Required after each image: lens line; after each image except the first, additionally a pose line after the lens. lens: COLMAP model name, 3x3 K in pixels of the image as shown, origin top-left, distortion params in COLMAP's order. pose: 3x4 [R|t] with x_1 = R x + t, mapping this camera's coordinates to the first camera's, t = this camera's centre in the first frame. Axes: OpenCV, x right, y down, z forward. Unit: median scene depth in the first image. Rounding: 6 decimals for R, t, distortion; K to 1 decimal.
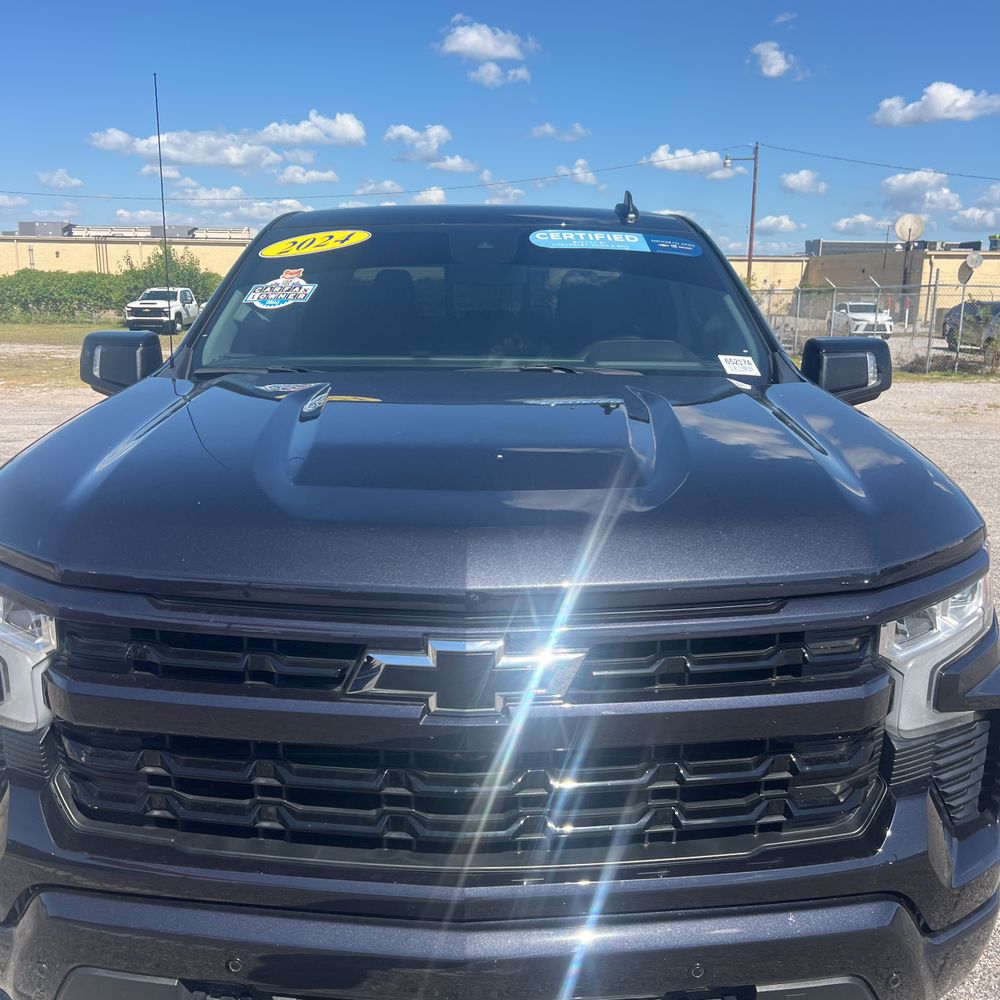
lens RADIAL K [[1017.0, 0, 494.7], [0, 1017.0, 513.6], [0, 0, 1]] dist [0.026246, 0.000000]
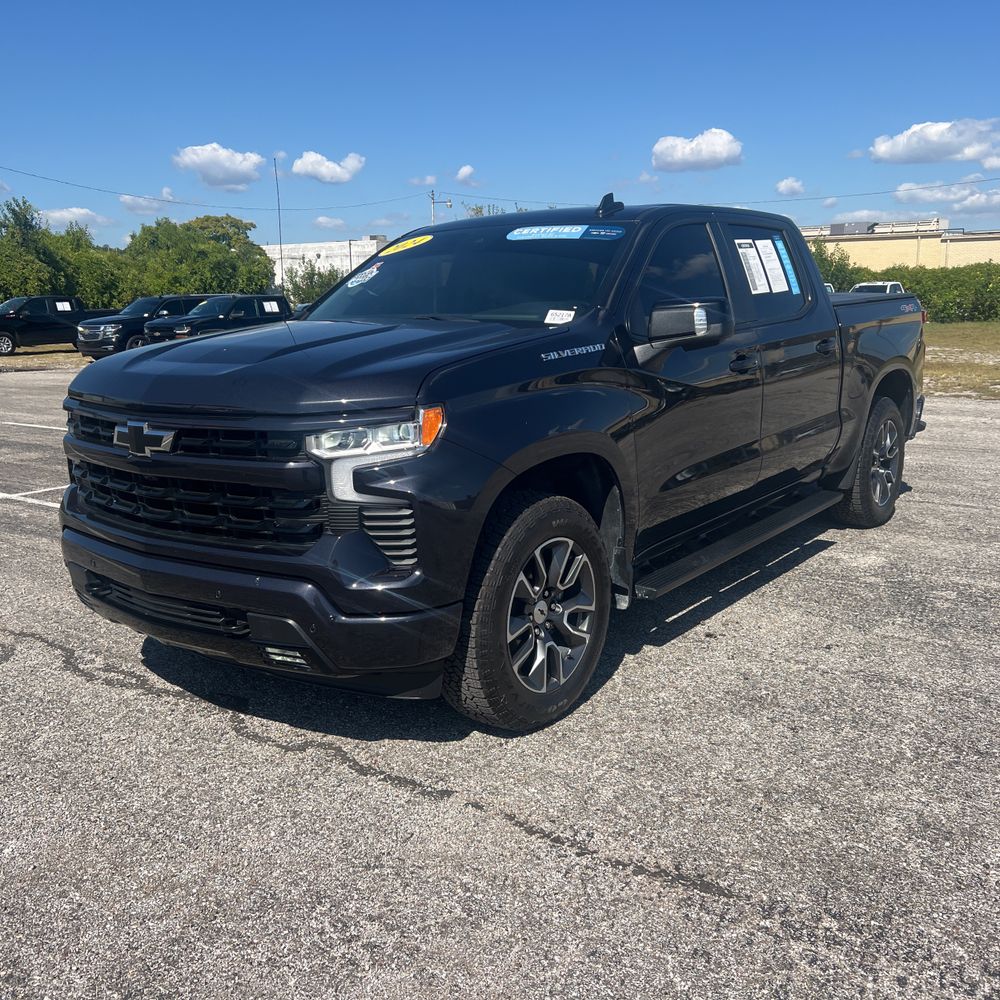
lens RADIAL K [[1017.0, 0, 496.4], [0, 1017.0, 477.6], [0, 0, 1]] dist [0.026246, 0.000000]
pose [[0.793779, 0.083949, -0.602385, 0.036599], [-0.102587, 0.994718, 0.003443, 0.002904], [0.599493, 0.059064, 0.798198, -0.006152]]
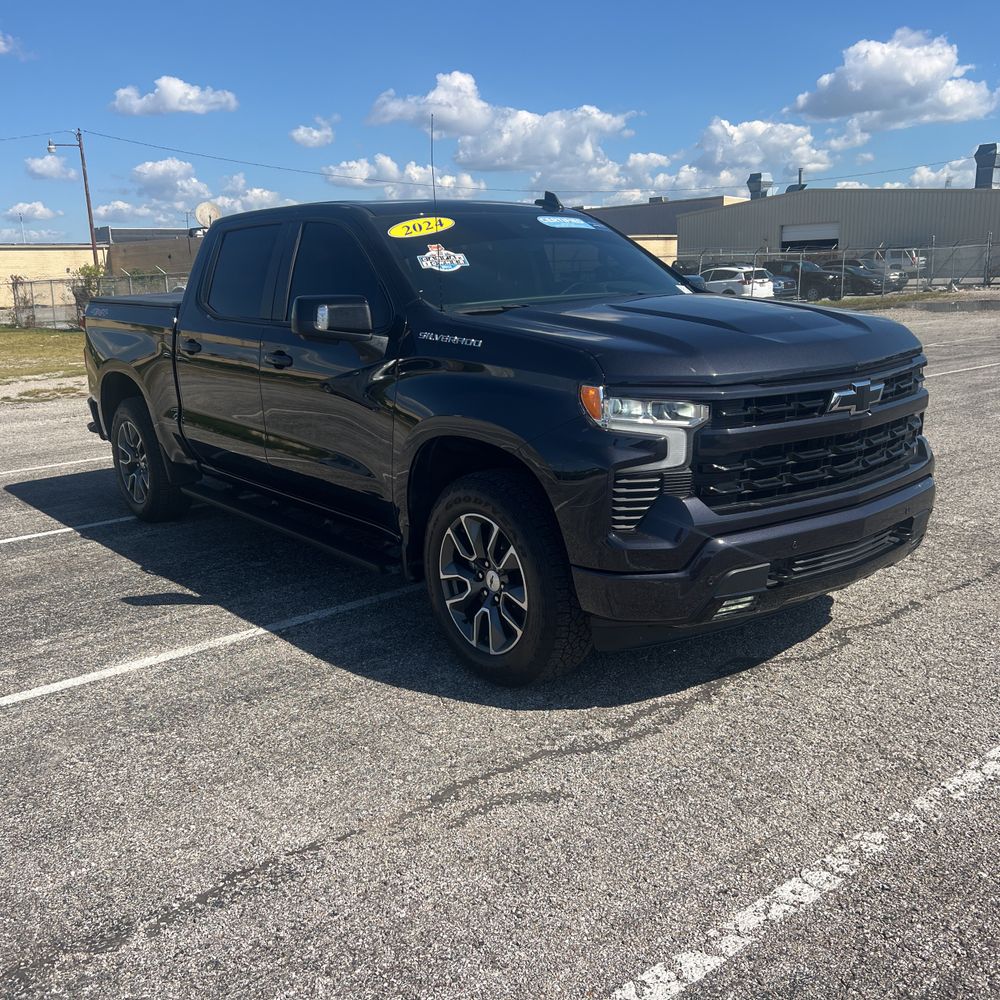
lens RADIAL K [[1017.0, 0, 493.8], [0, 1017.0, 498.6], [0, 0, 1]] dist [0.026246, 0.000000]
pose [[0.781372, -0.175601, 0.598850, -0.041033], [0.176770, 0.982573, 0.057473, 0.001912], [-0.598507, 0.060951, 0.798796, -0.007720]]
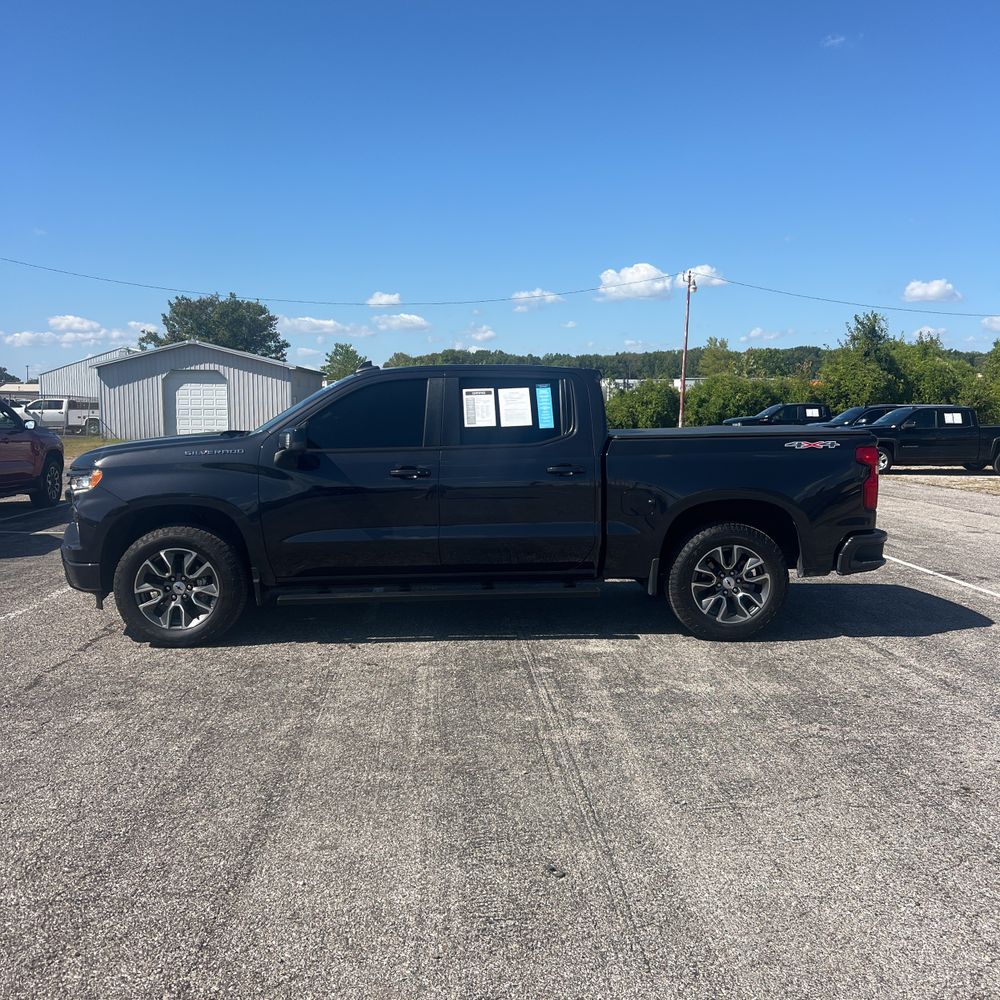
lens RADIAL K [[1017.0, 0, 505.8], [0, 1017.0, 478.7], [0, 0, 1]] dist [0.026246, 0.000000]
pose [[0.071364, 0.065155, -0.995320, 0.098714], [-0.215236, 0.975361, 0.048416, -0.010321], [0.973951, 0.210774, 0.083629, 0.049420]]
